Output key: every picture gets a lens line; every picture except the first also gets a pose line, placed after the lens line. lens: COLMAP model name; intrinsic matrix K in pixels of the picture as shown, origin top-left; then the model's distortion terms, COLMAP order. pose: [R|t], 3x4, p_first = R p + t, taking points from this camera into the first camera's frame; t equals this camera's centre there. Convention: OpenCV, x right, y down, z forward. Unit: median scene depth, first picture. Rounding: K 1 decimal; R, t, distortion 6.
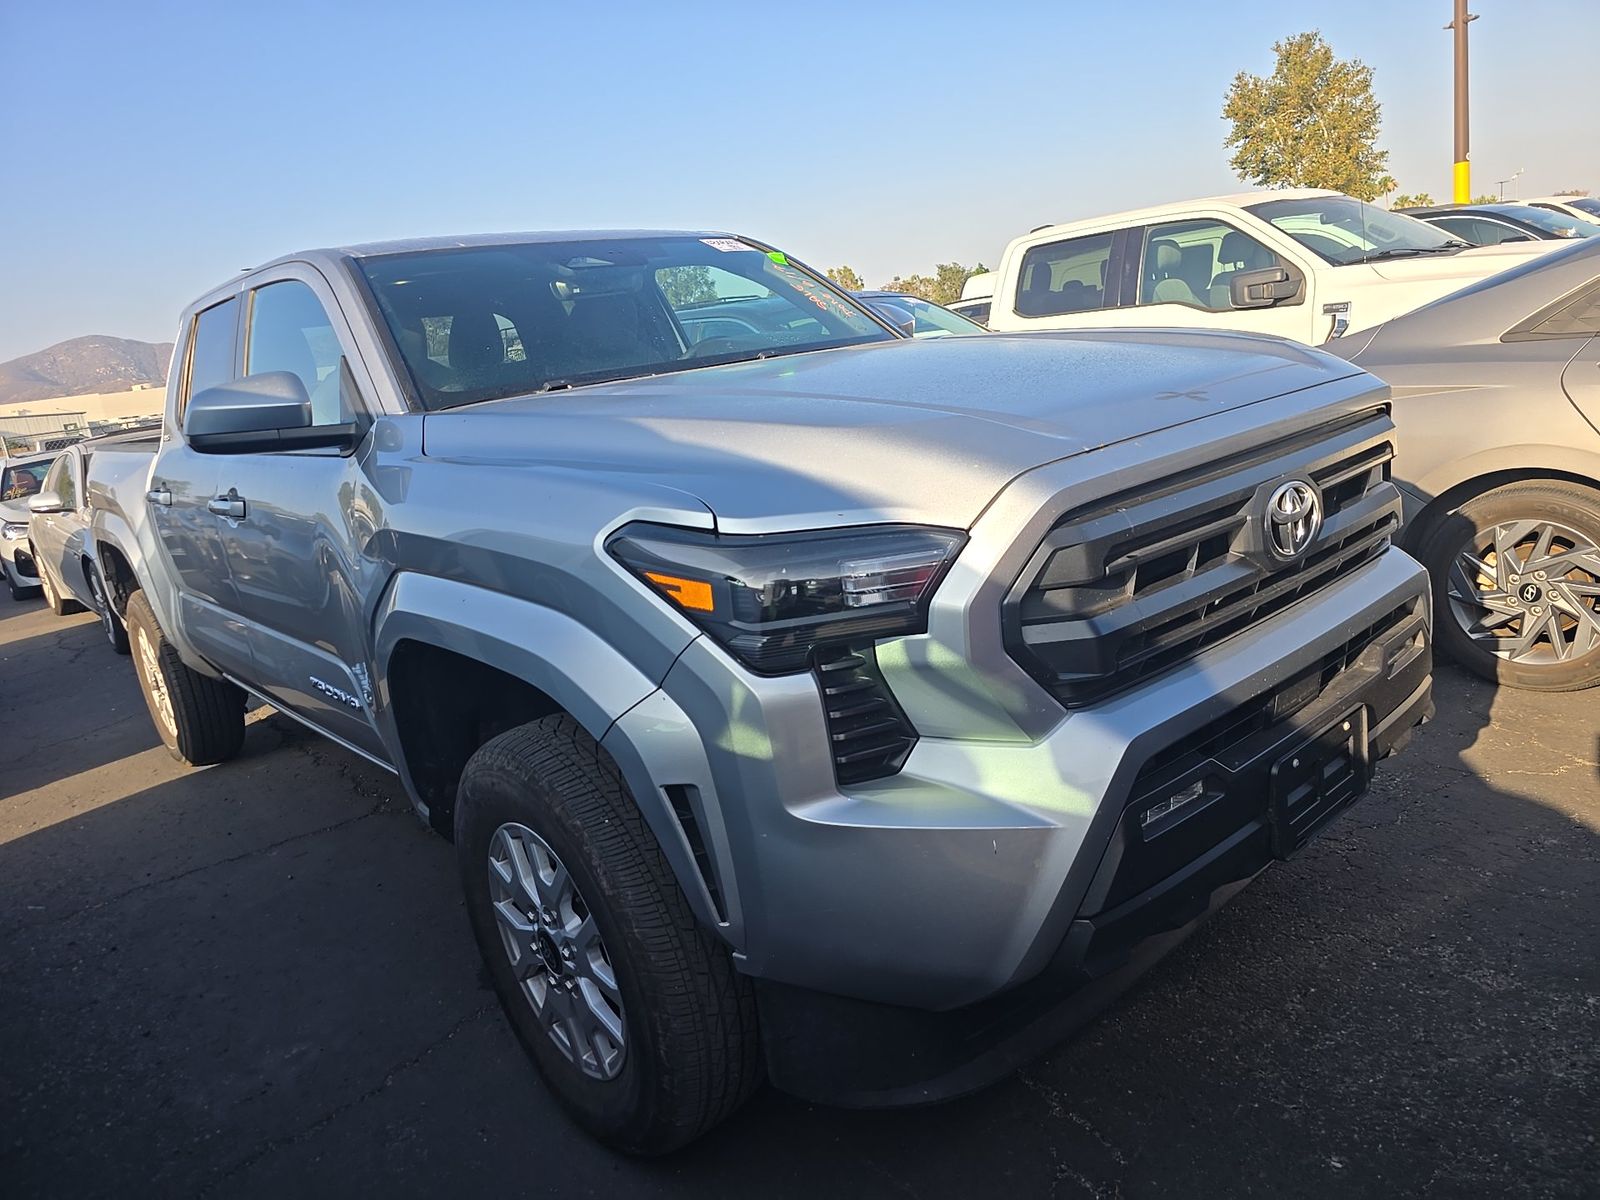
lens RADIAL K [[1071.5, 0, 800.0], [0, 1071.5, 600.0], [0, 0, 1]] dist [-0.038147, 0.000163]
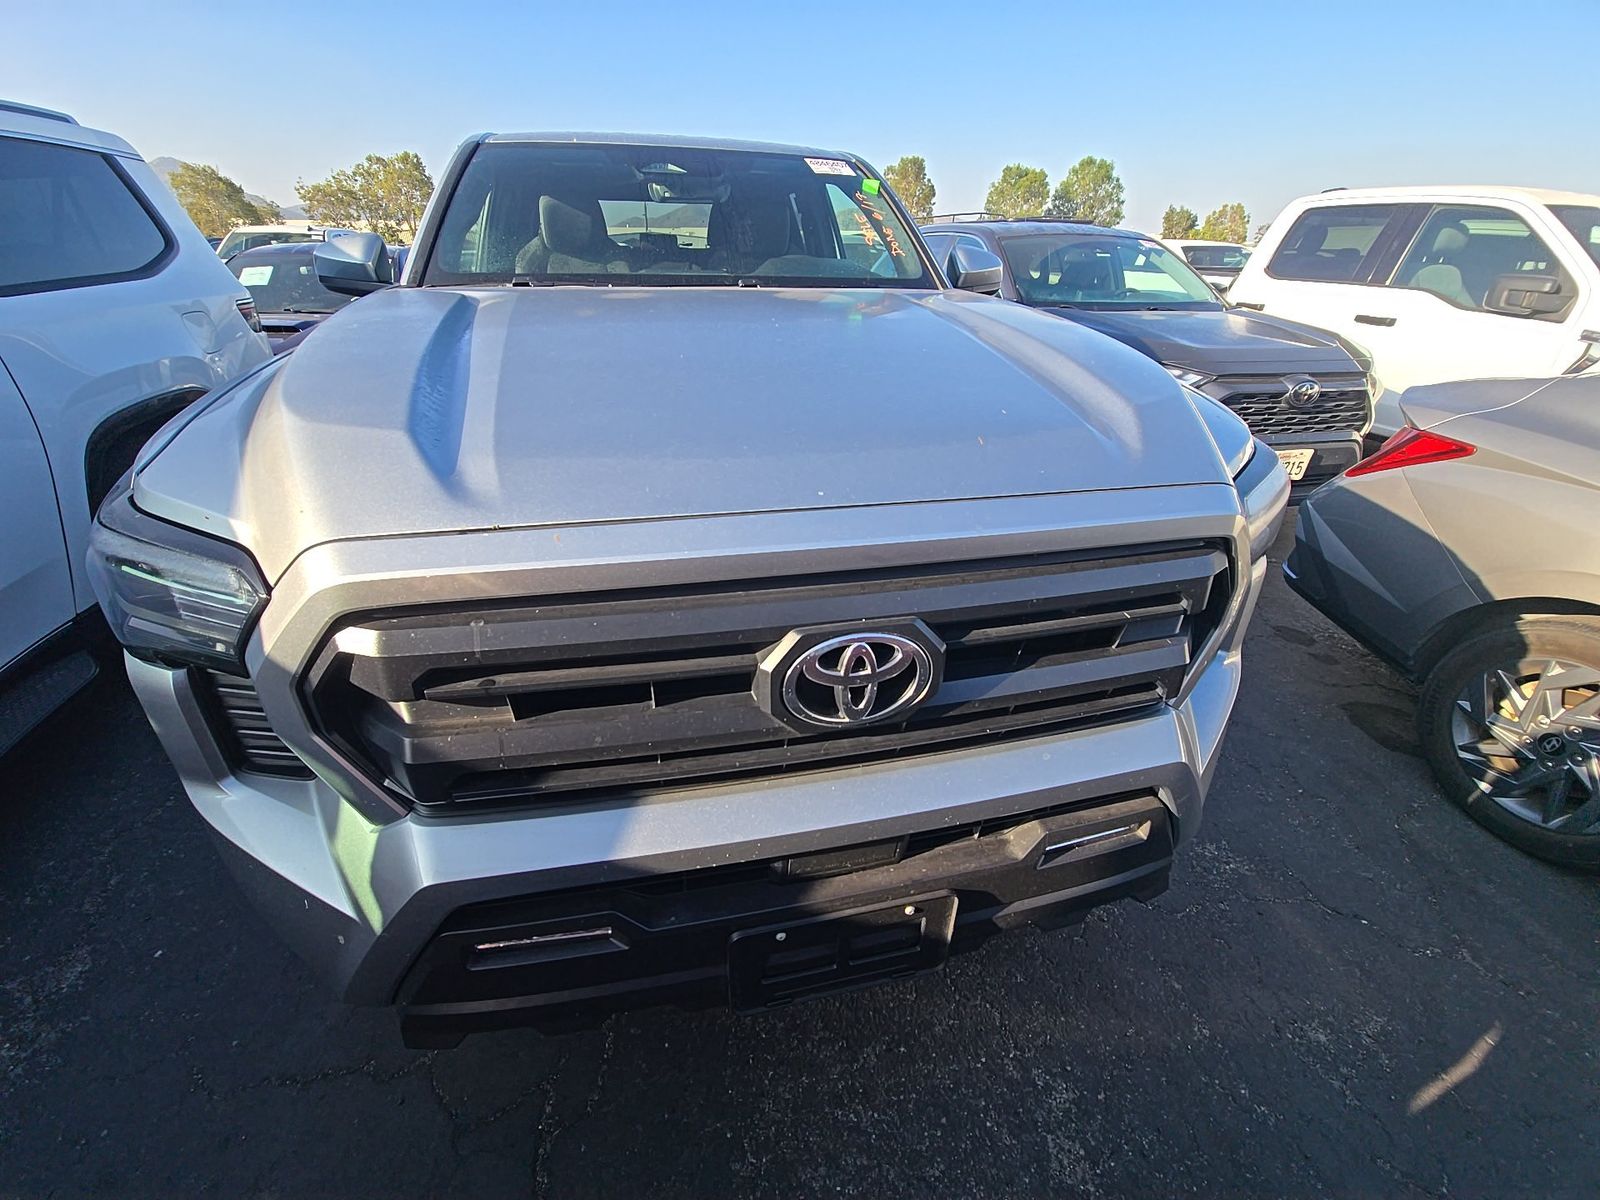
lens RADIAL K [[640.4, 0, 801.9], [0, 640.4, 612.1], [0, 0, 1]] dist [0.010417, -0.017623]
pose [[0.875501, 0.349737, -0.333441, 0.281616], [-0.234755, 0.910982, 0.339119, -0.130651], [0.422361, -0.218622, 0.879668, 0.305723]]
